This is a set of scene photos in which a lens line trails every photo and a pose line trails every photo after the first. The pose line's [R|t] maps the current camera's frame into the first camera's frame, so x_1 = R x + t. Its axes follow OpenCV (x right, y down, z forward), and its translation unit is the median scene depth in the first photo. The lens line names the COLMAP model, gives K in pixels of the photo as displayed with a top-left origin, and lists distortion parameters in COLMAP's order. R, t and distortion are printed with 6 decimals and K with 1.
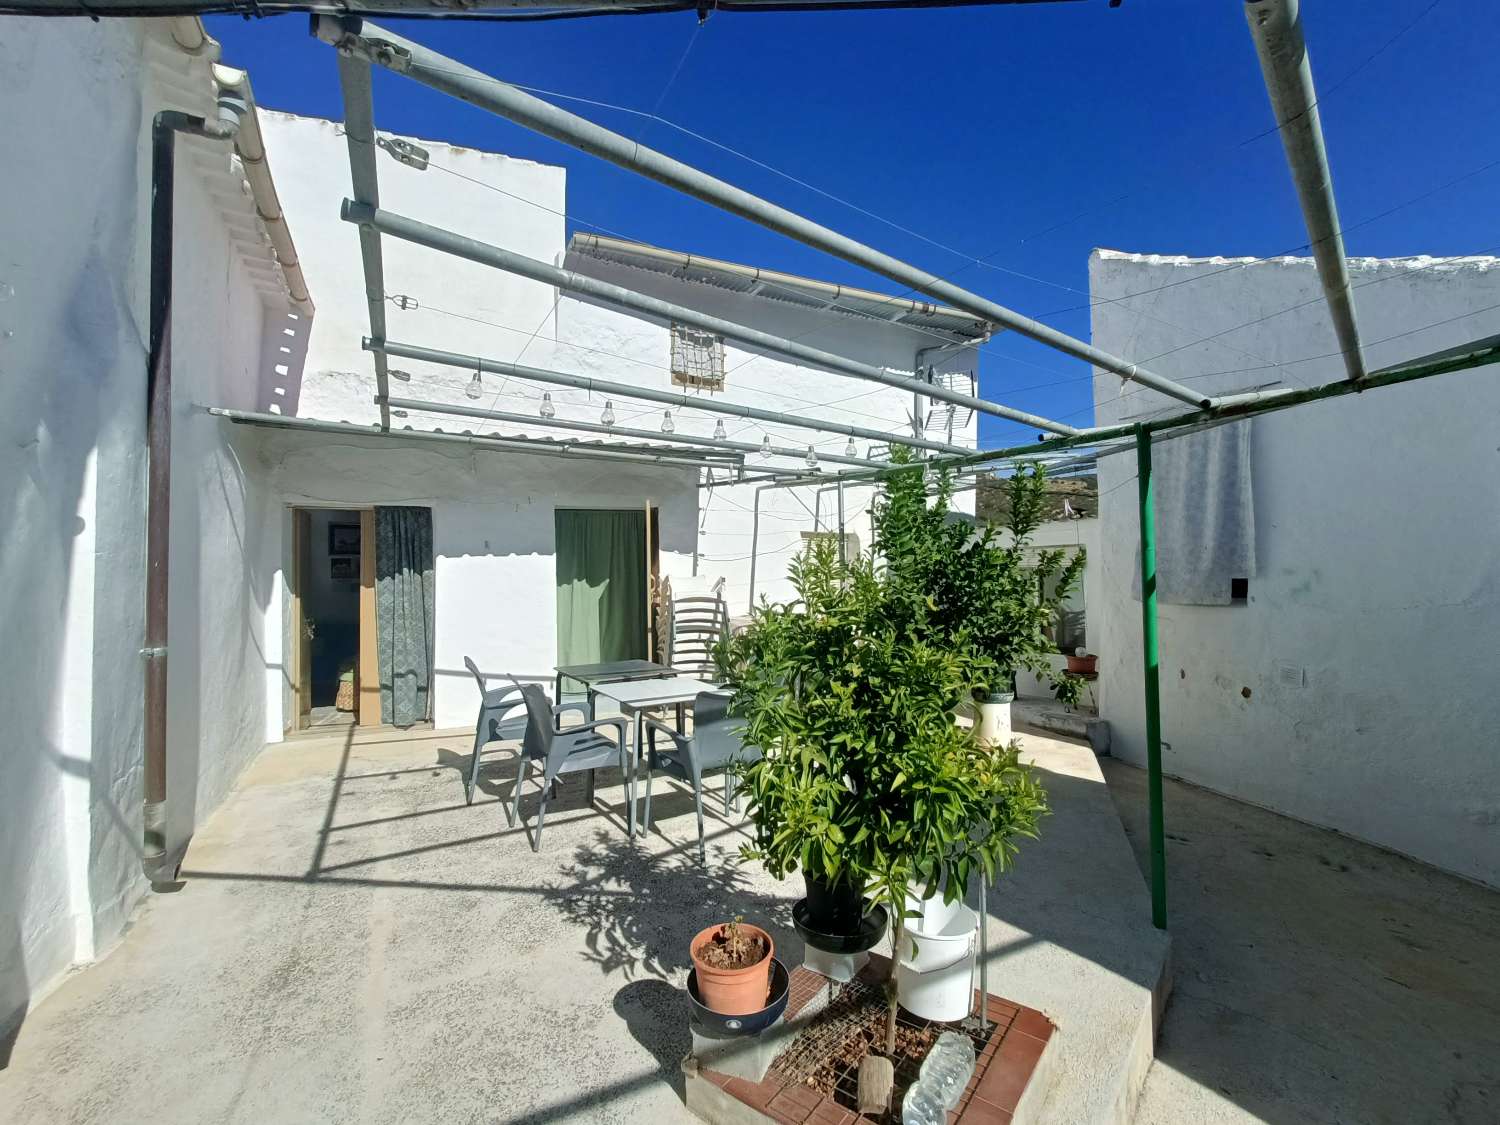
lens RADIAL K [[684.2, 0, 750.5], [0, 684.2, 556.7], [0, 0, 1]] dist [0.006509, -0.000481]
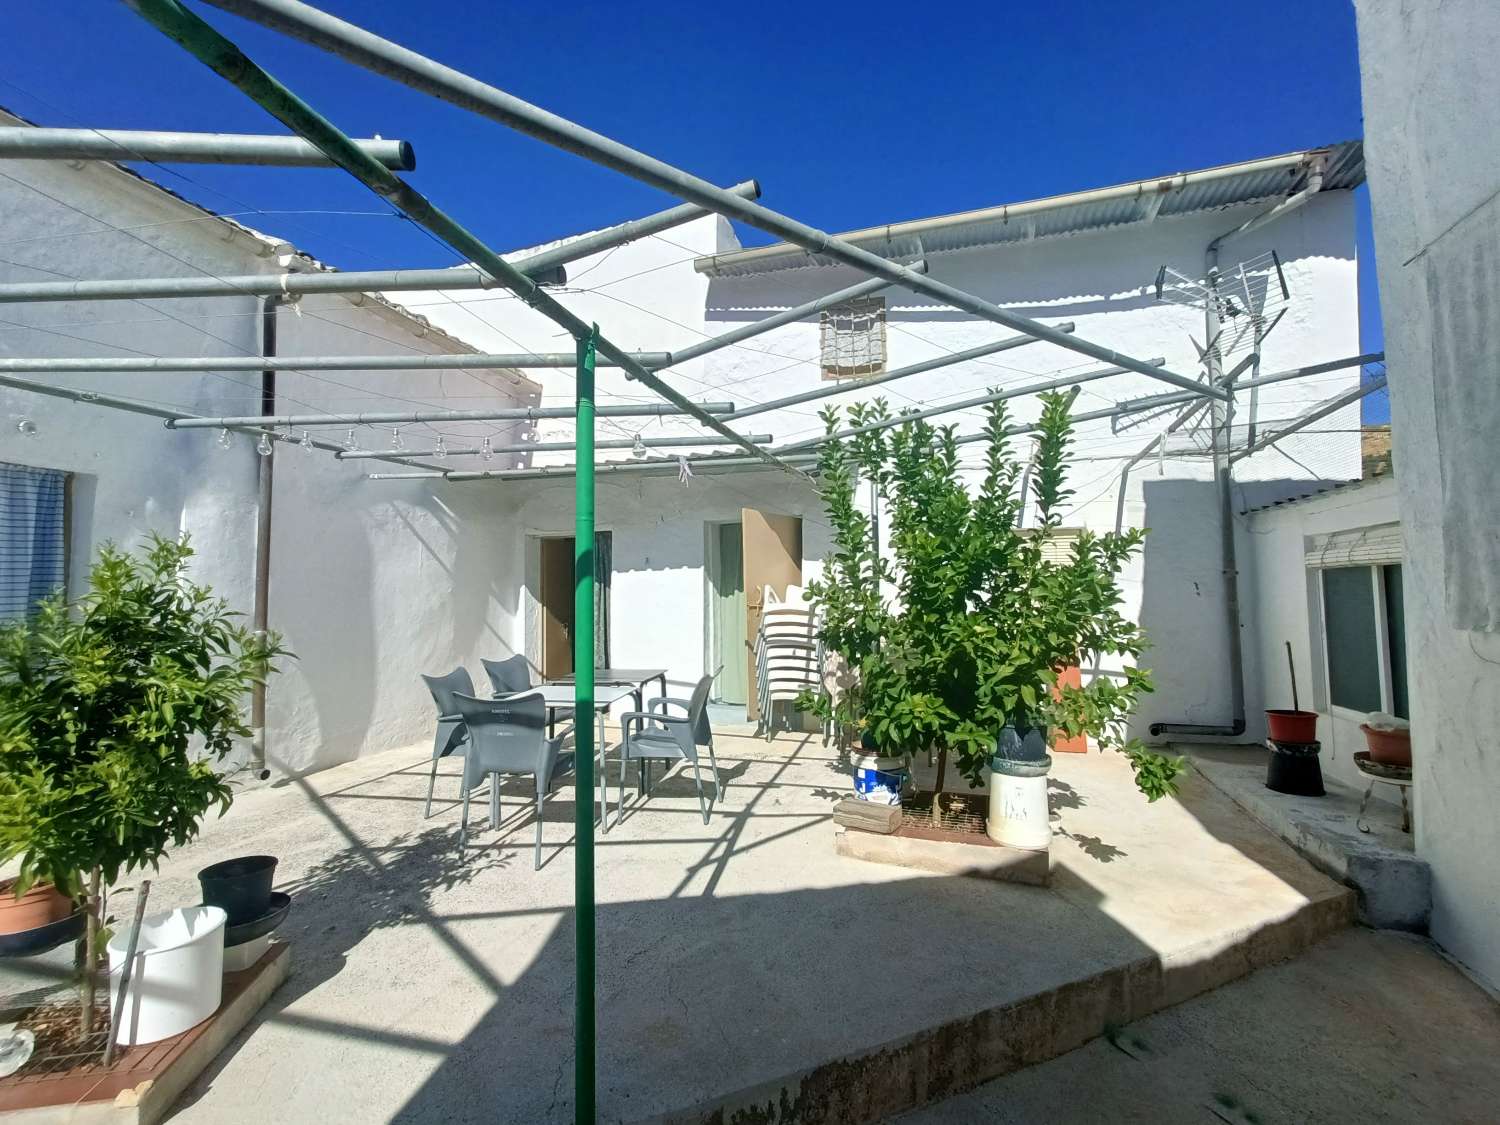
lens RADIAL K [[684.2, 0, 738.9], [0, 684.2, 557.7], [0, 0, 1]] dist [0.006509, -0.000481]
pose [[0.729255, -0.041433, -0.682986, 0.554922], [0.022157, 0.999071, -0.036950, 0.025849], [0.683883, 0.011813, 0.729496, 0.320225]]
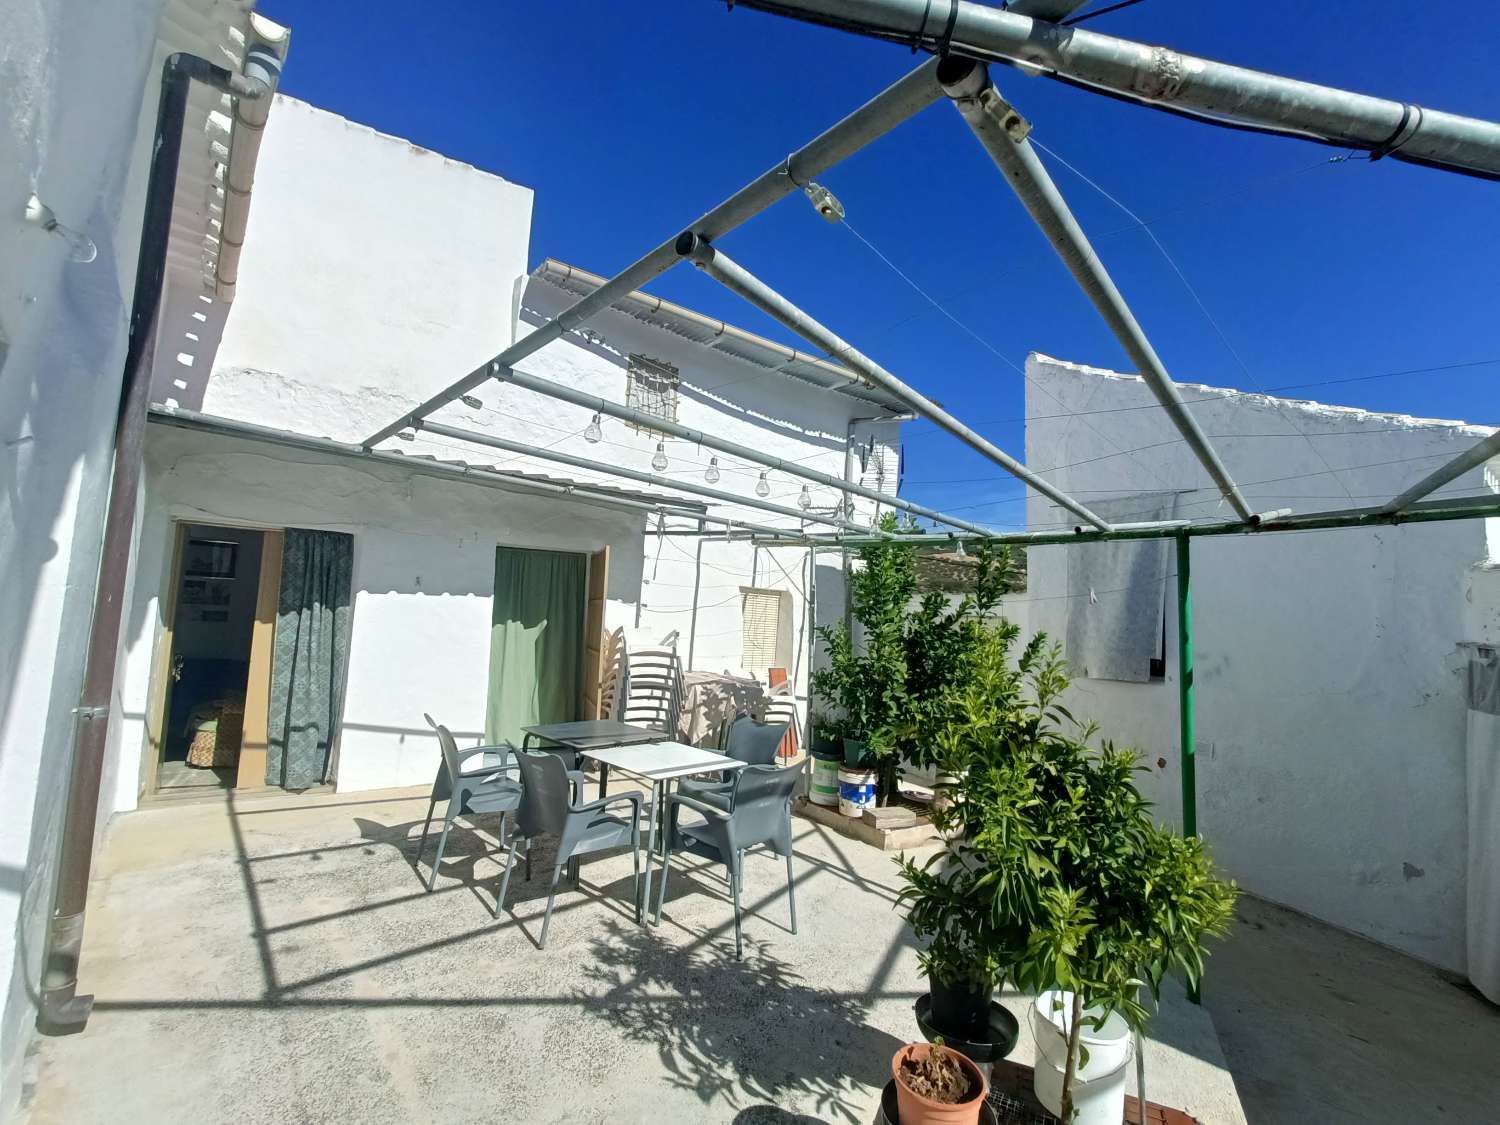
lens RADIAL K [[684.2, 0, 744.3], [0, 684.2, 558.4], [0, 0, 1]] dist [0.006509, -0.000481]
pose [[0.973851, 0.074366, 0.214672, -0.186690], [-0.061359, 0.995888, -0.066644, -0.015297], [-0.218745, 0.051729, 0.974410, 0.042985]]
